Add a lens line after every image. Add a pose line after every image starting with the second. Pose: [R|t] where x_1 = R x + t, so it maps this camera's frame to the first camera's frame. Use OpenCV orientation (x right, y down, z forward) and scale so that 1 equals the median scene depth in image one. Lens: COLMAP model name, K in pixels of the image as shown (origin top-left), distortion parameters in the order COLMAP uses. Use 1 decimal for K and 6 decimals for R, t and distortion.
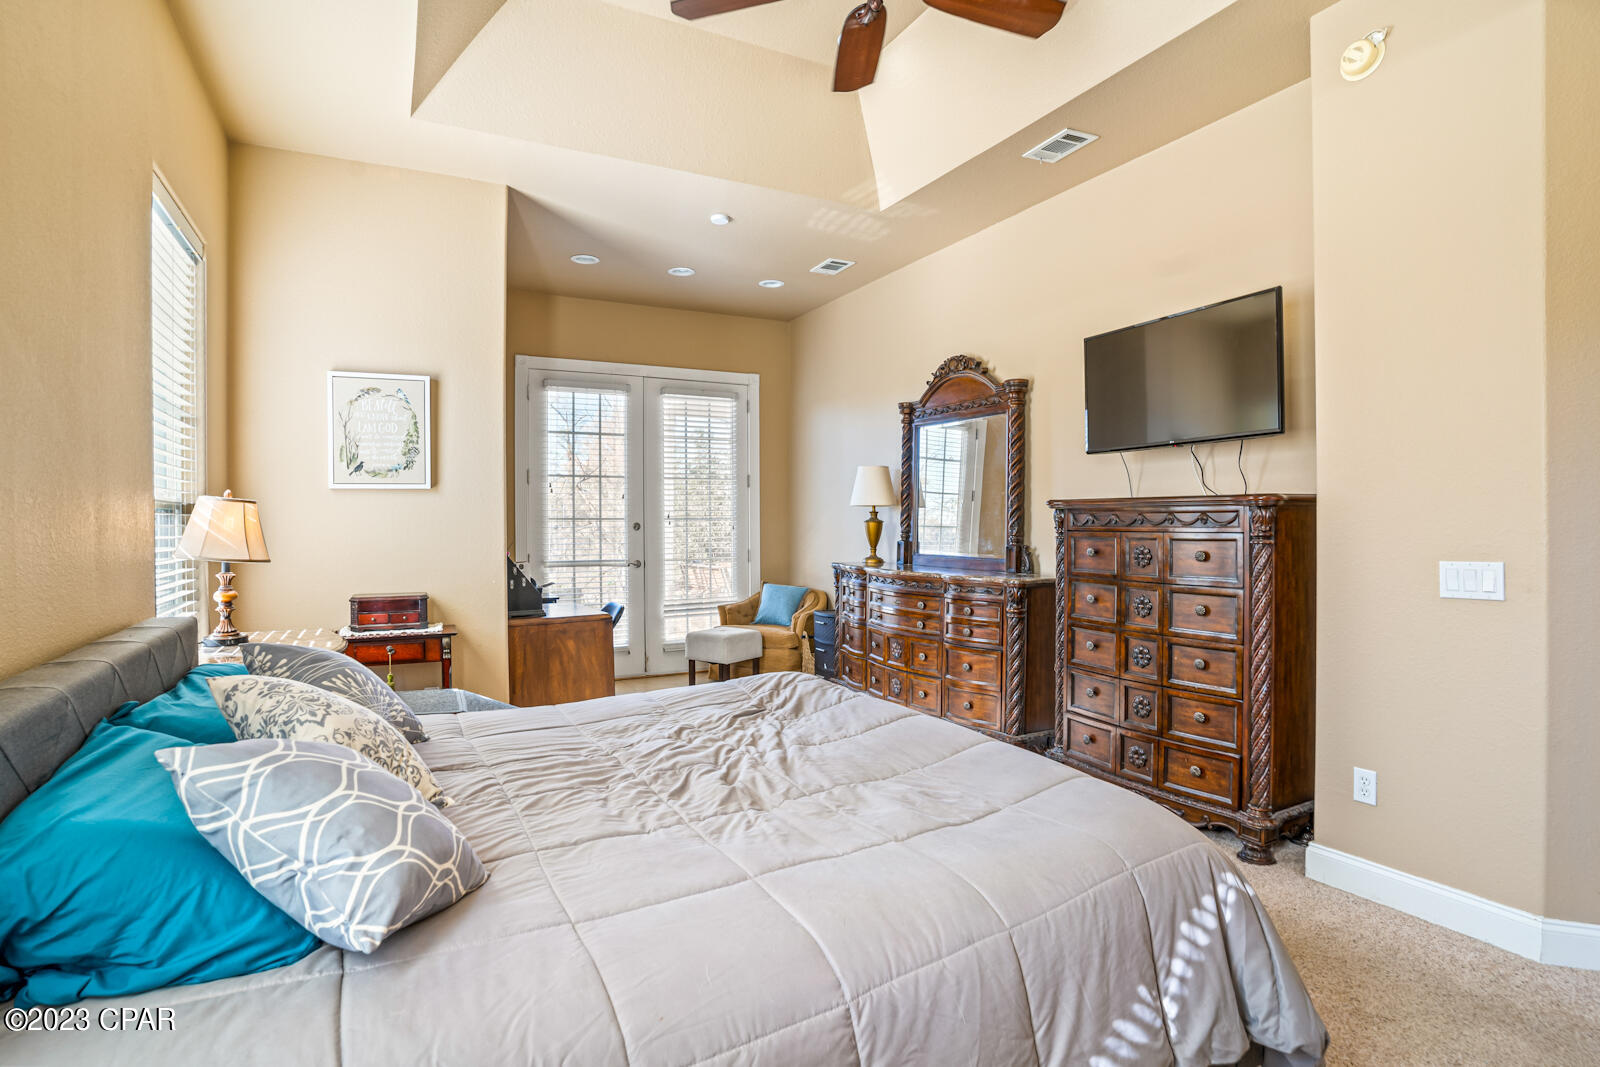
lens RADIAL K [[800.2, 0, 796.8], [0, 800.2, 525.0], [0, 0, 1]] dist [-0.071918, 0.033296]
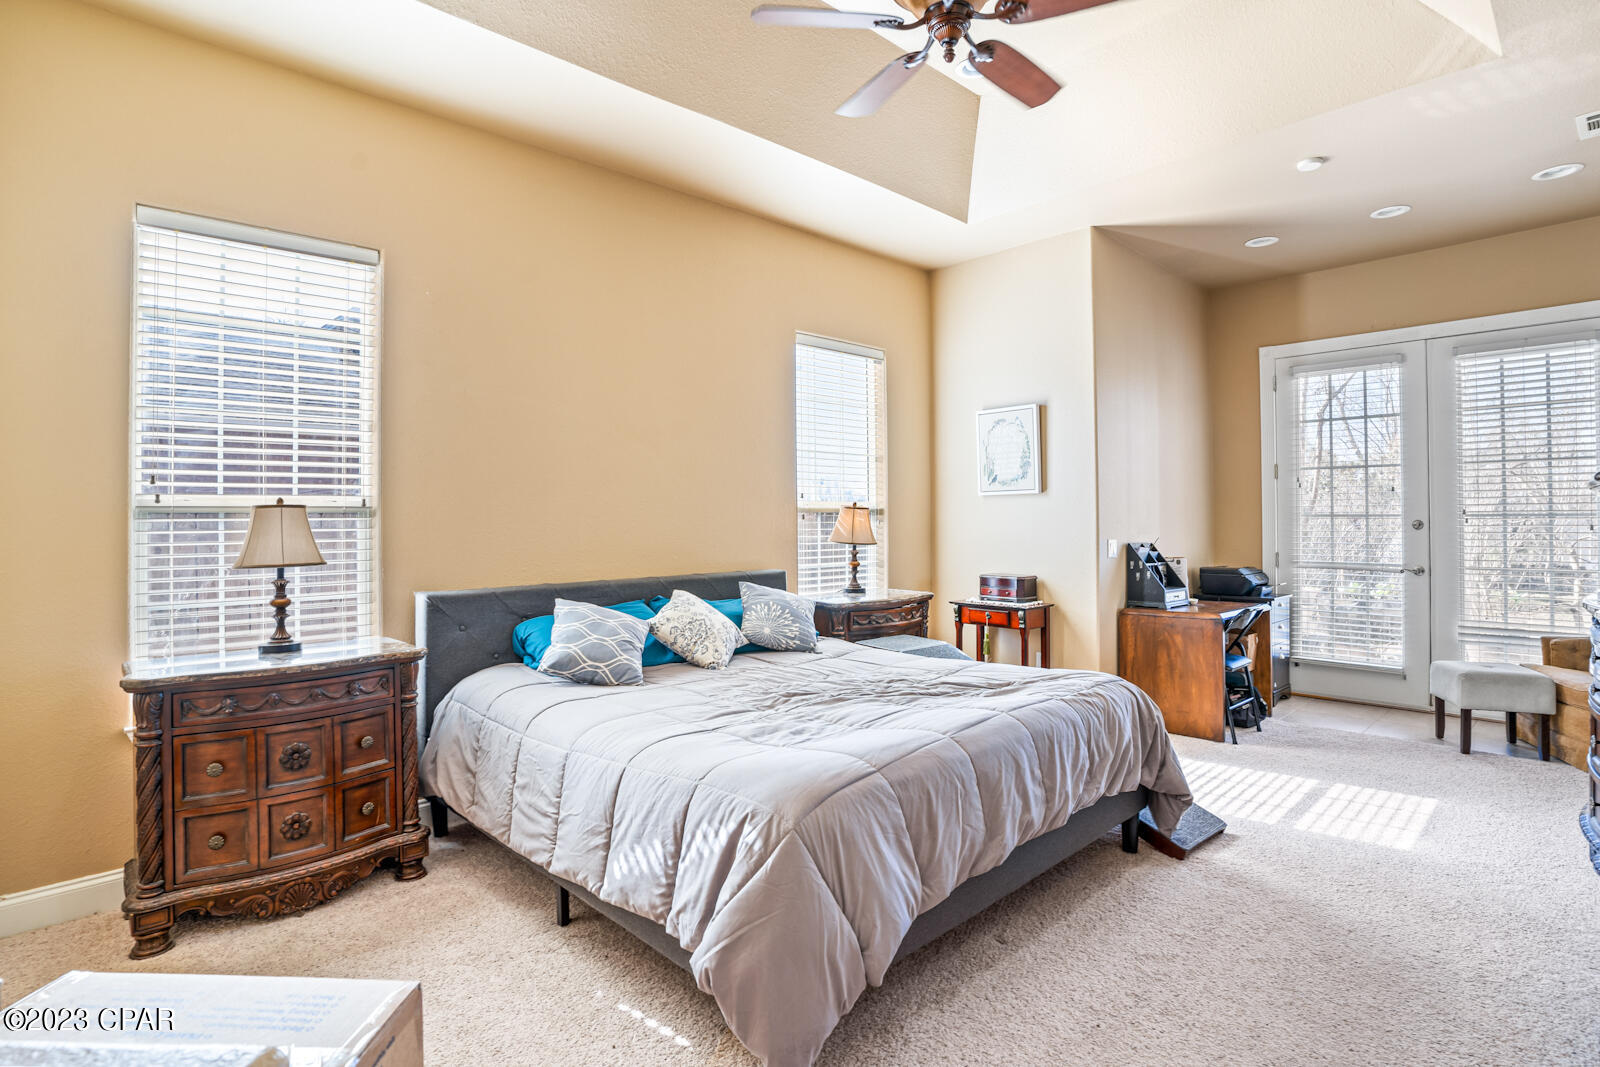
lens RADIAL K [[800.2, 0, 796.8], [0, 800.2, 525.0], [0, 0, 1]] dist [-0.071918, 0.033296]
pose [[0.277658, 0.011952, -0.960606, 0.550117], [-0.003031, 0.999929, 0.011565, -0.007847], [0.960675, -0.000299, 0.277674, 0.240776]]
